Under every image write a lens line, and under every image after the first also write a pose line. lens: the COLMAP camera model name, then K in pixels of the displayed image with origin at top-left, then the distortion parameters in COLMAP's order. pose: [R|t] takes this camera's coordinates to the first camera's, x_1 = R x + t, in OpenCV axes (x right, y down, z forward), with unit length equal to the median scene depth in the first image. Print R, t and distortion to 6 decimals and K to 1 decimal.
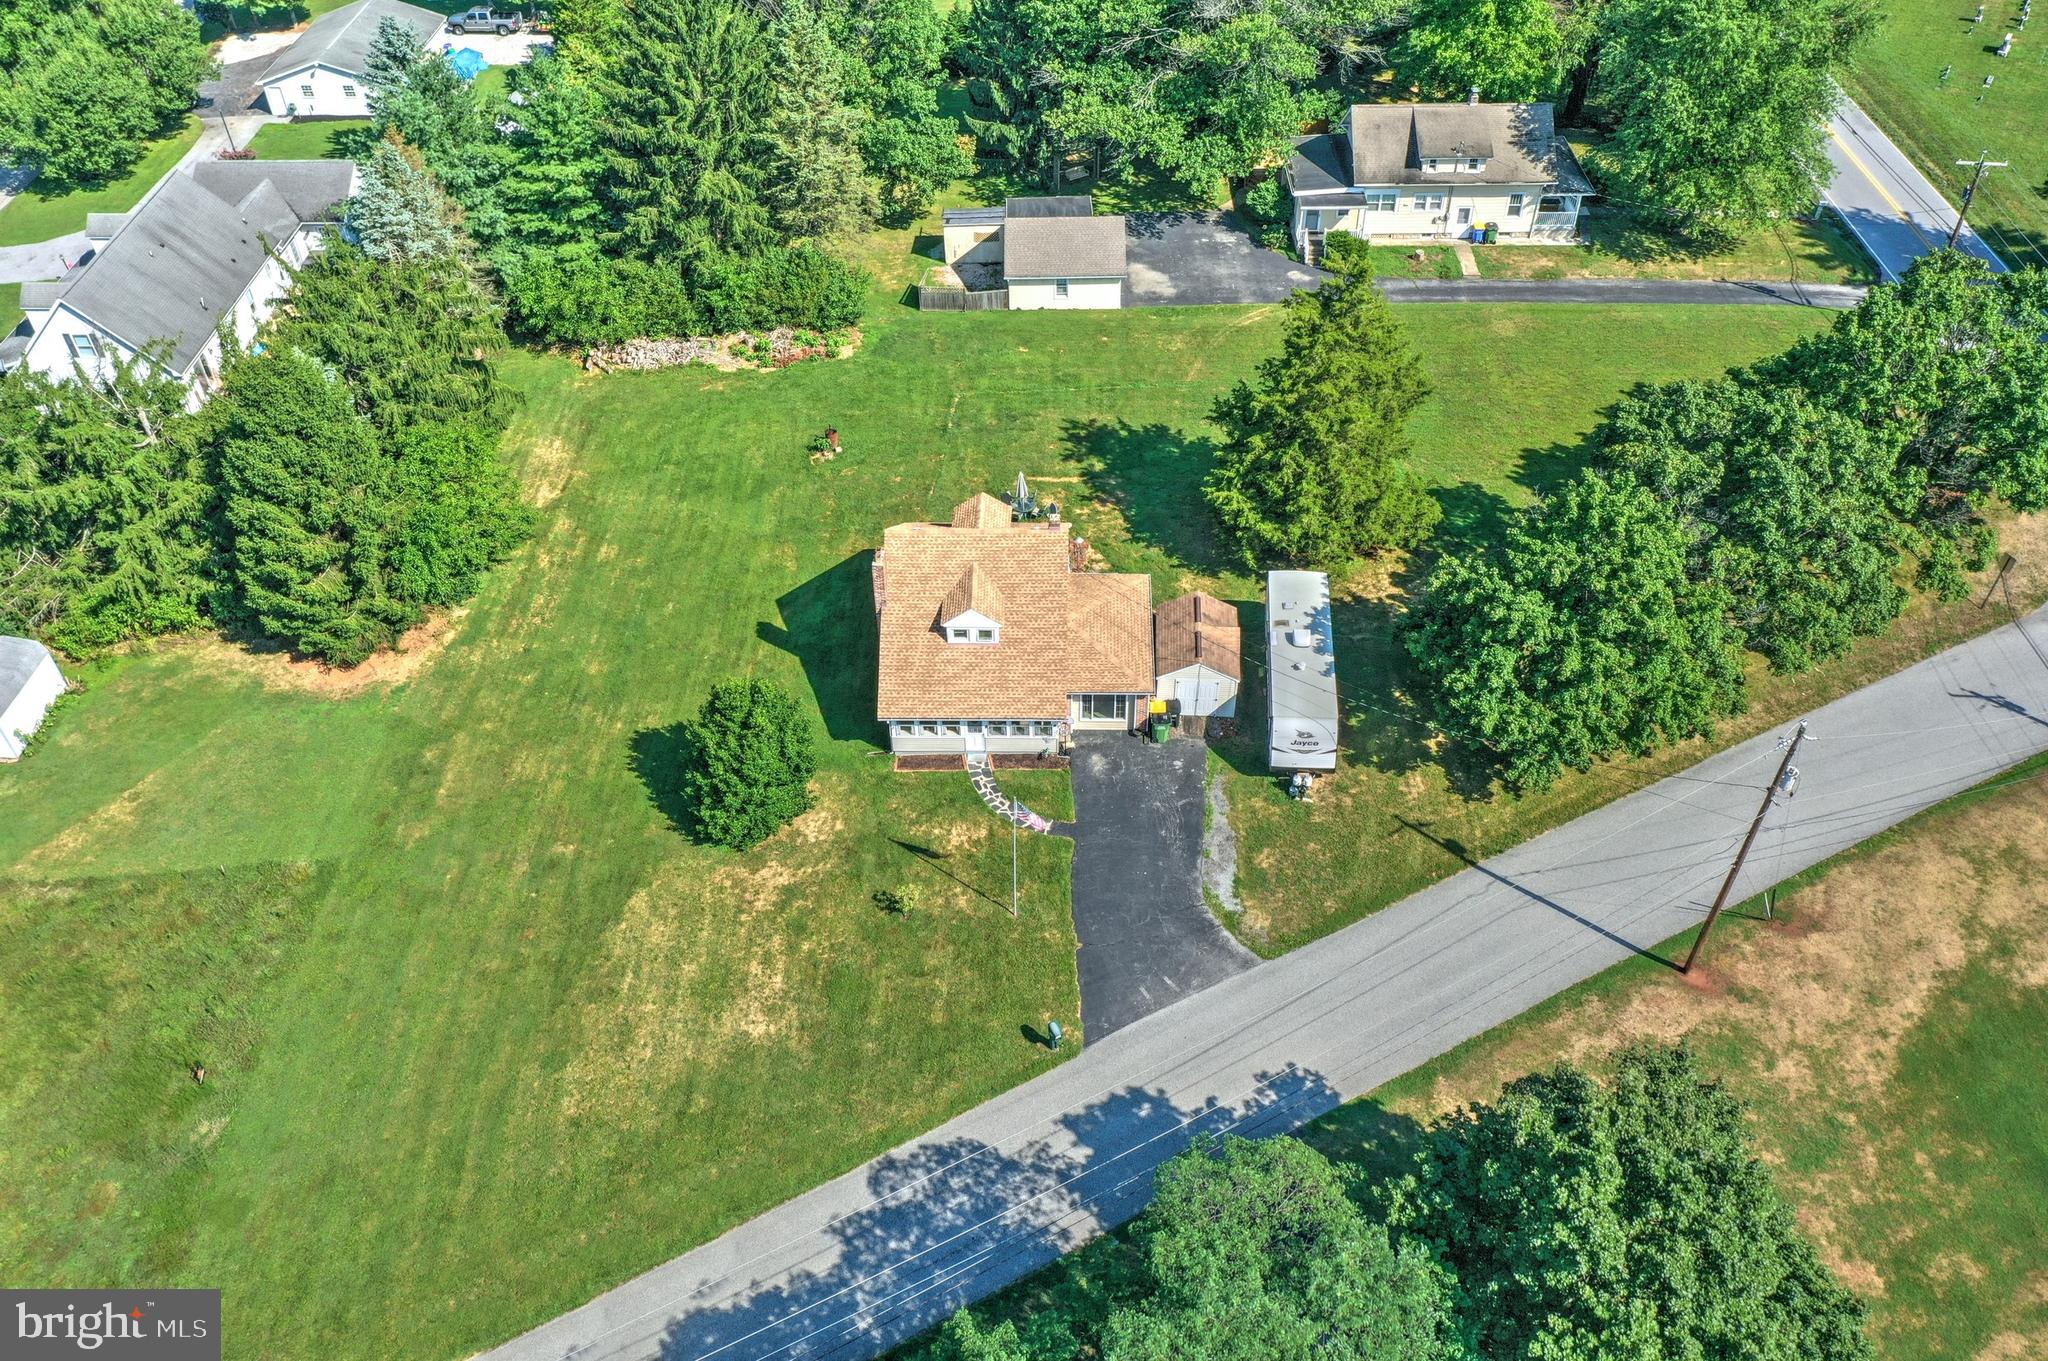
lens RADIAL K [[1618.5, 0, 1029.1], [0, 1618.5, 680.5], [0, 0, 1]] dist [0.000986, 0.005053]
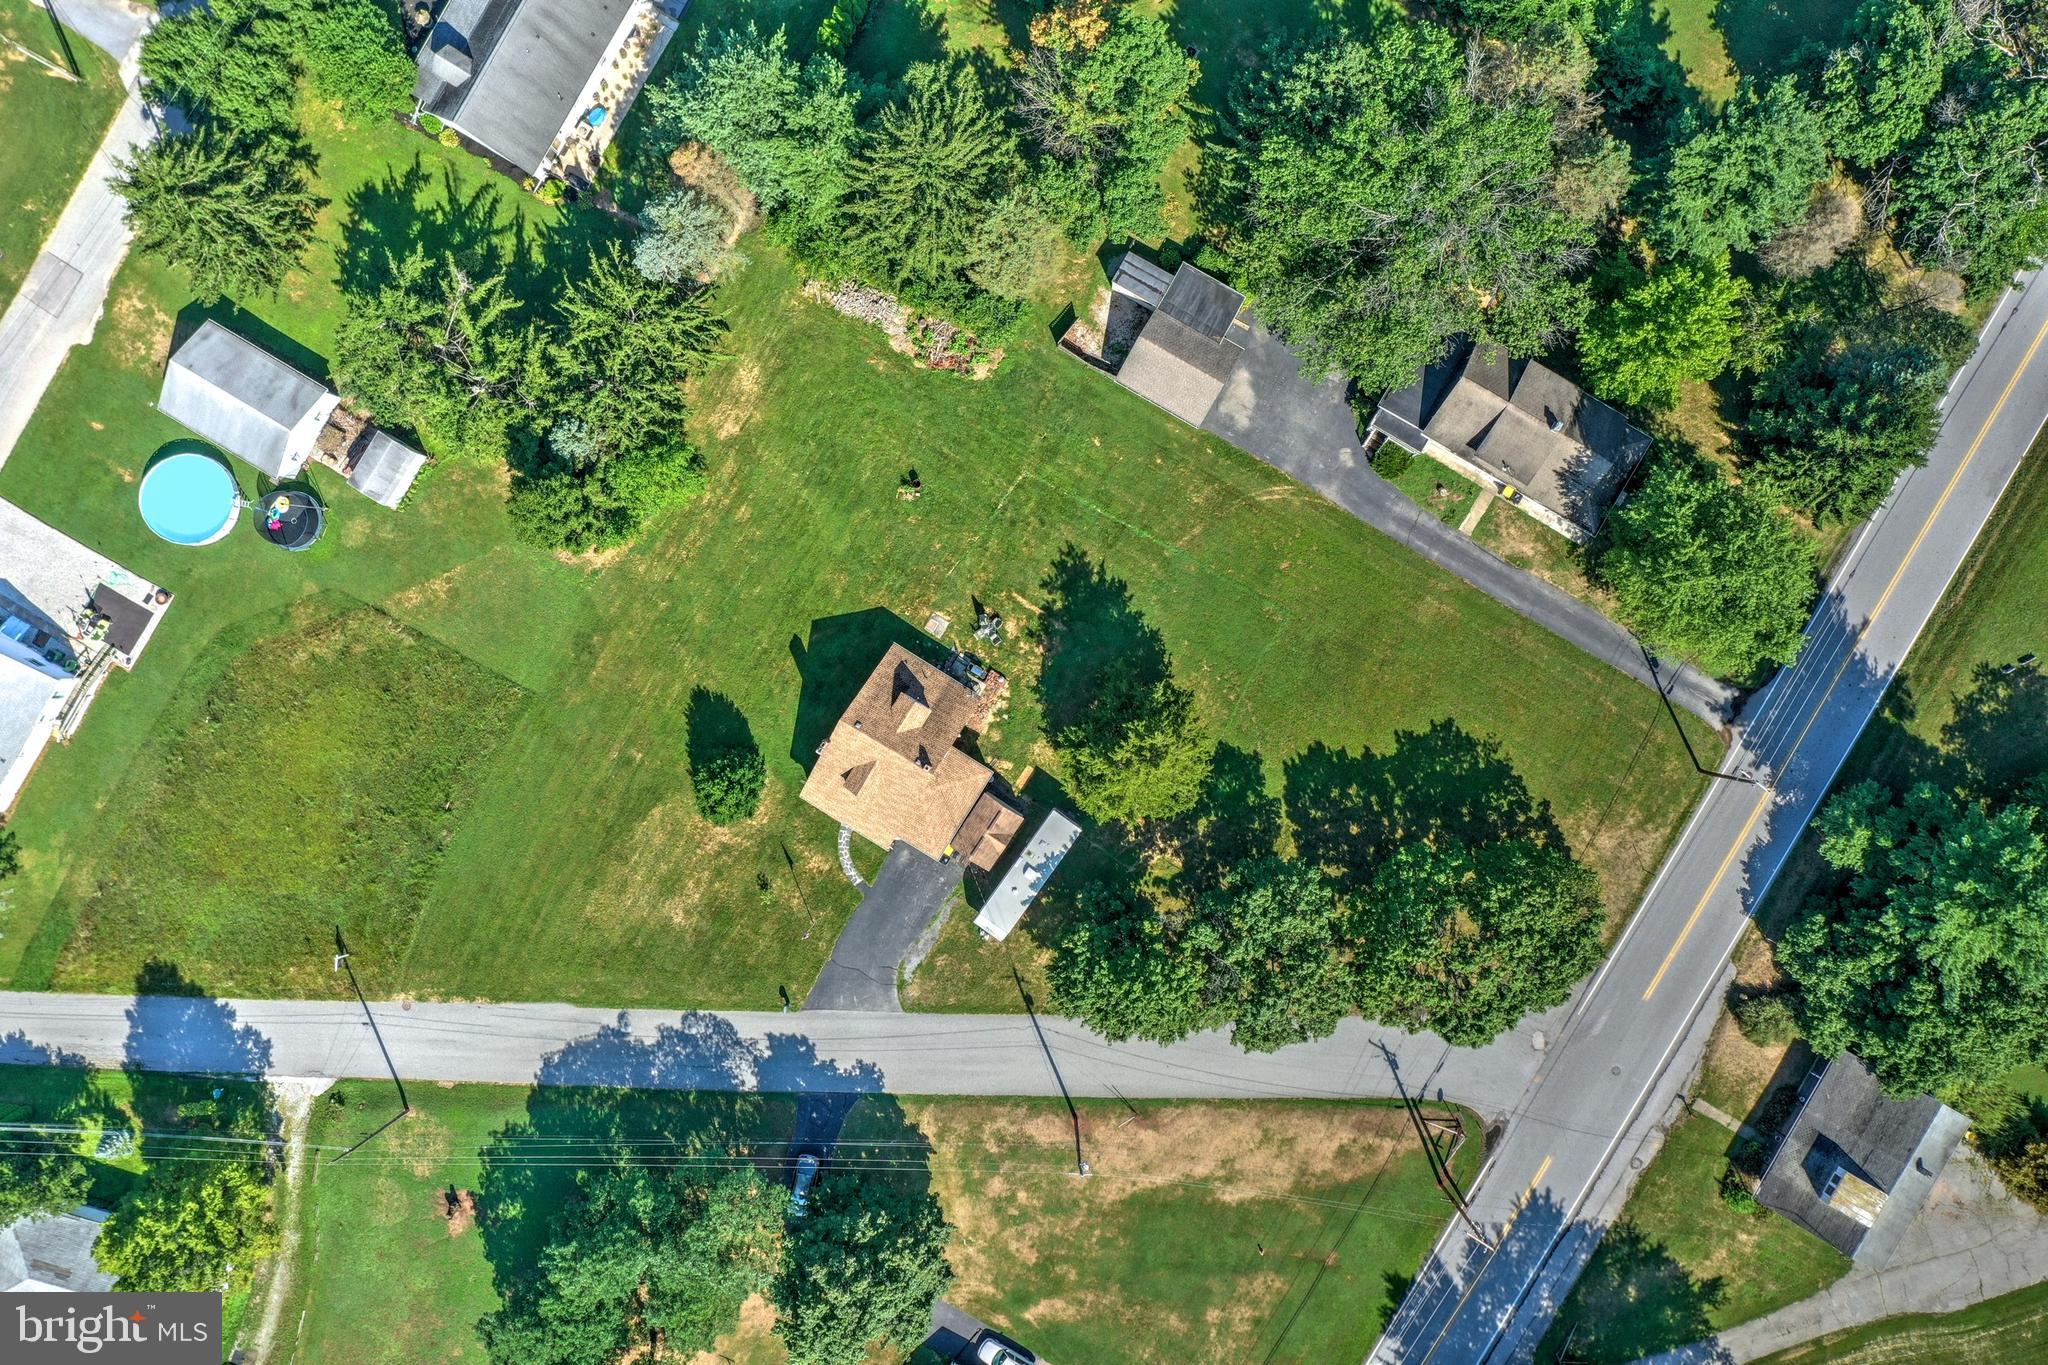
lens RADIAL K [[1606.5, 0, 1030.7], [0, 1606.5, 690.8], [0, 0, 1]] dist [-0.000820, 0.006795]
pose [[0.861856, 0.507130, 0.004828, 0.047167], [-0.340367, 0.571337, 0.746809, -1.058591], [0.375971, -0.645285, 0.665021, -0.019790]]
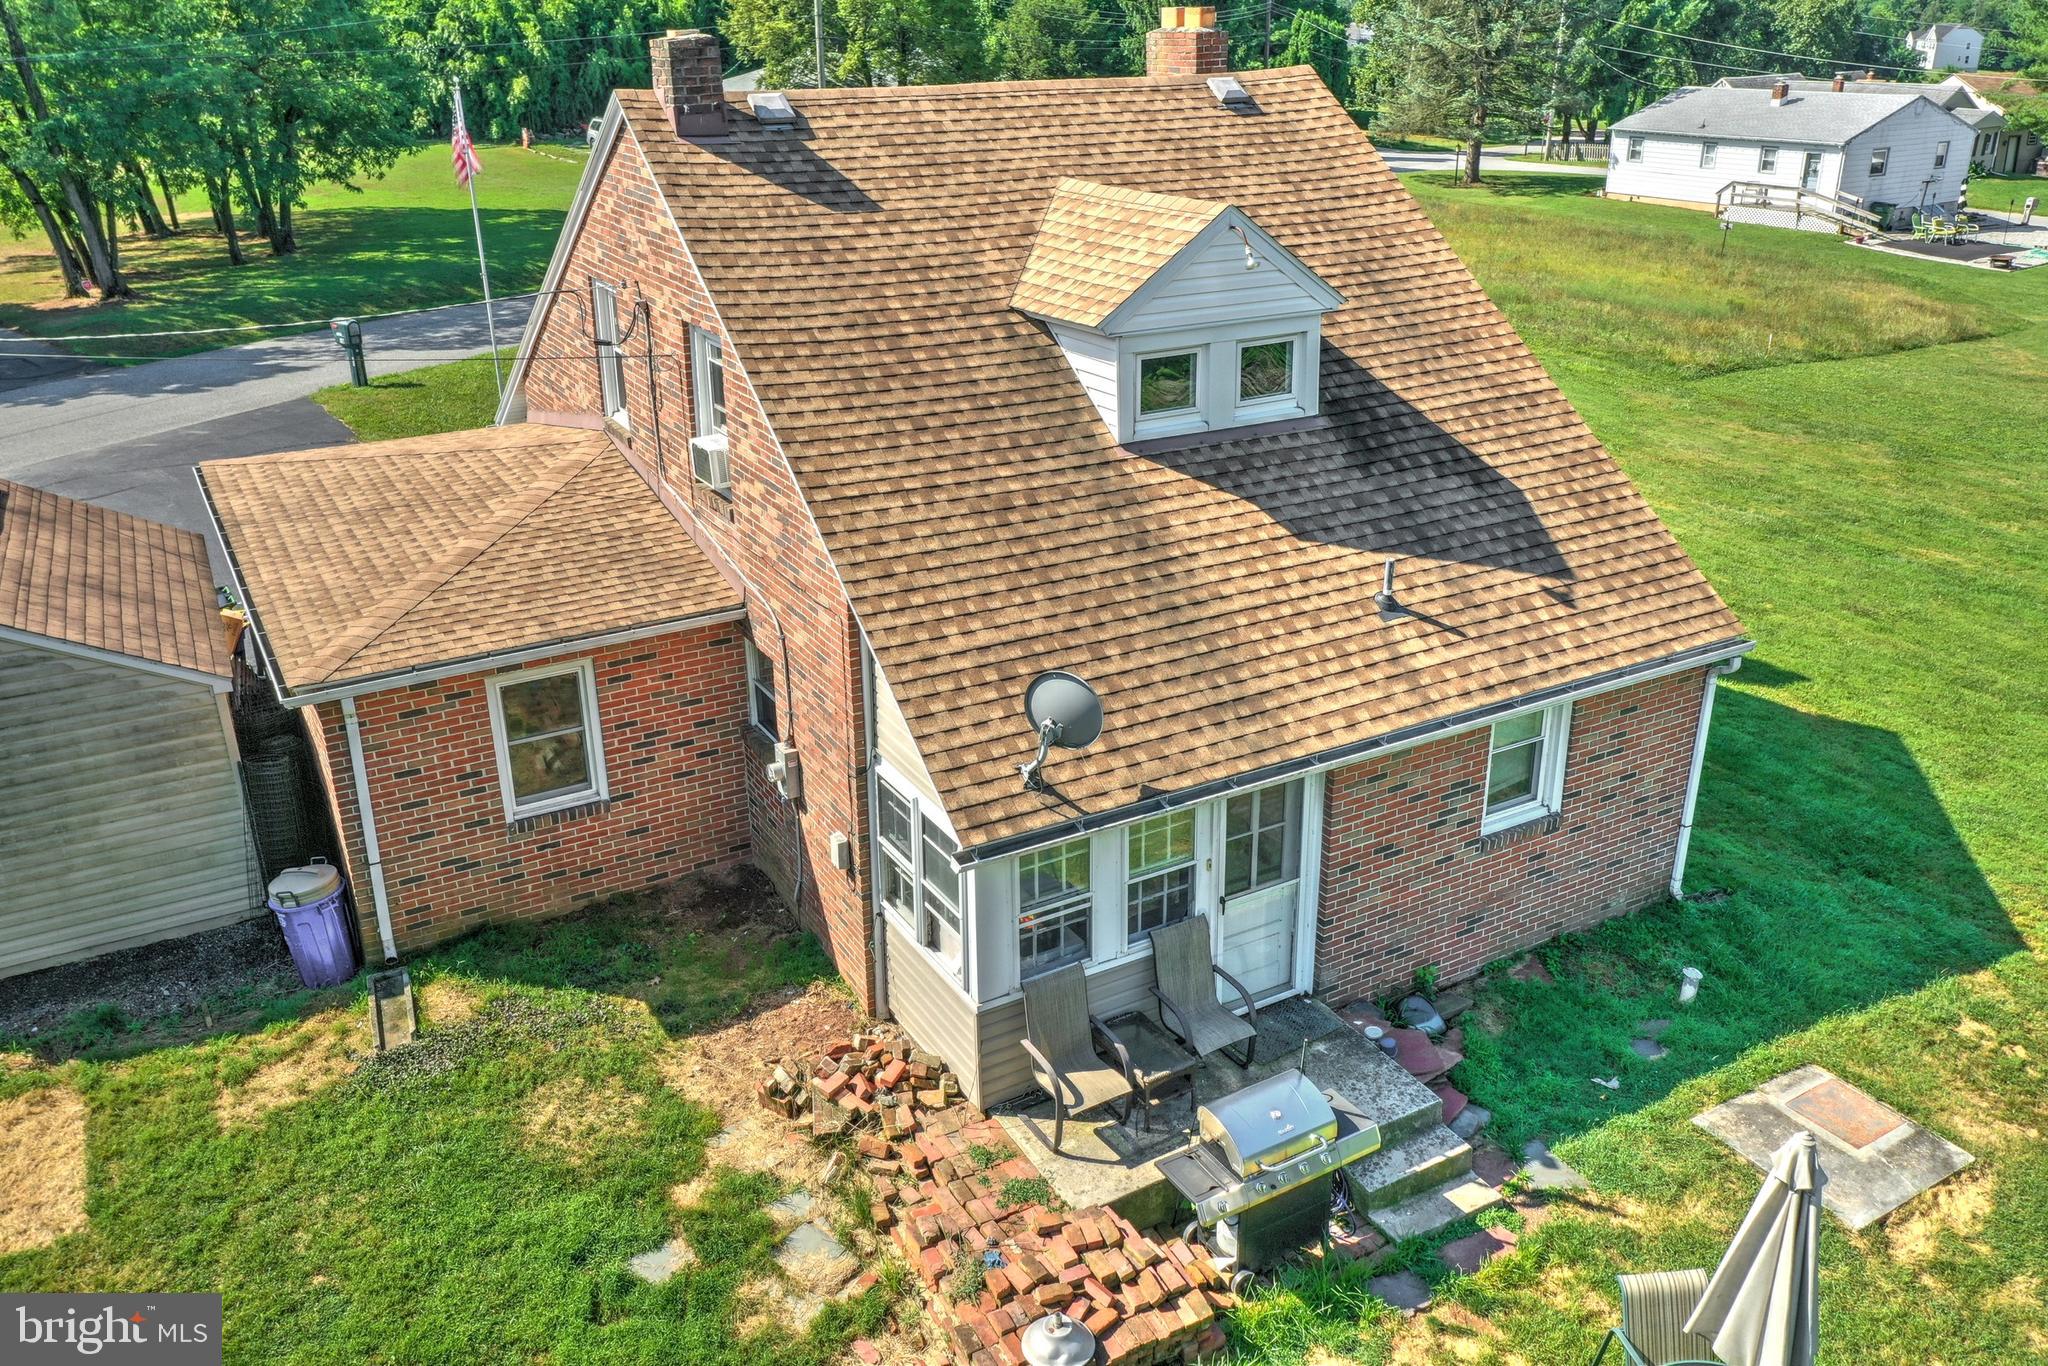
lens RADIAL K [[1618.5, 0, 1029.1], [0, 1618.5, 683.0], [0, 0, 1]] dist [0.000986, 0.005053]
pose [[-0.854244, 0.215181, -0.473250, 0.069556], [-0.340357, 0.456618, 0.821984, -0.180108], [0.392969, 0.863248, -0.316825, 0.848111]]
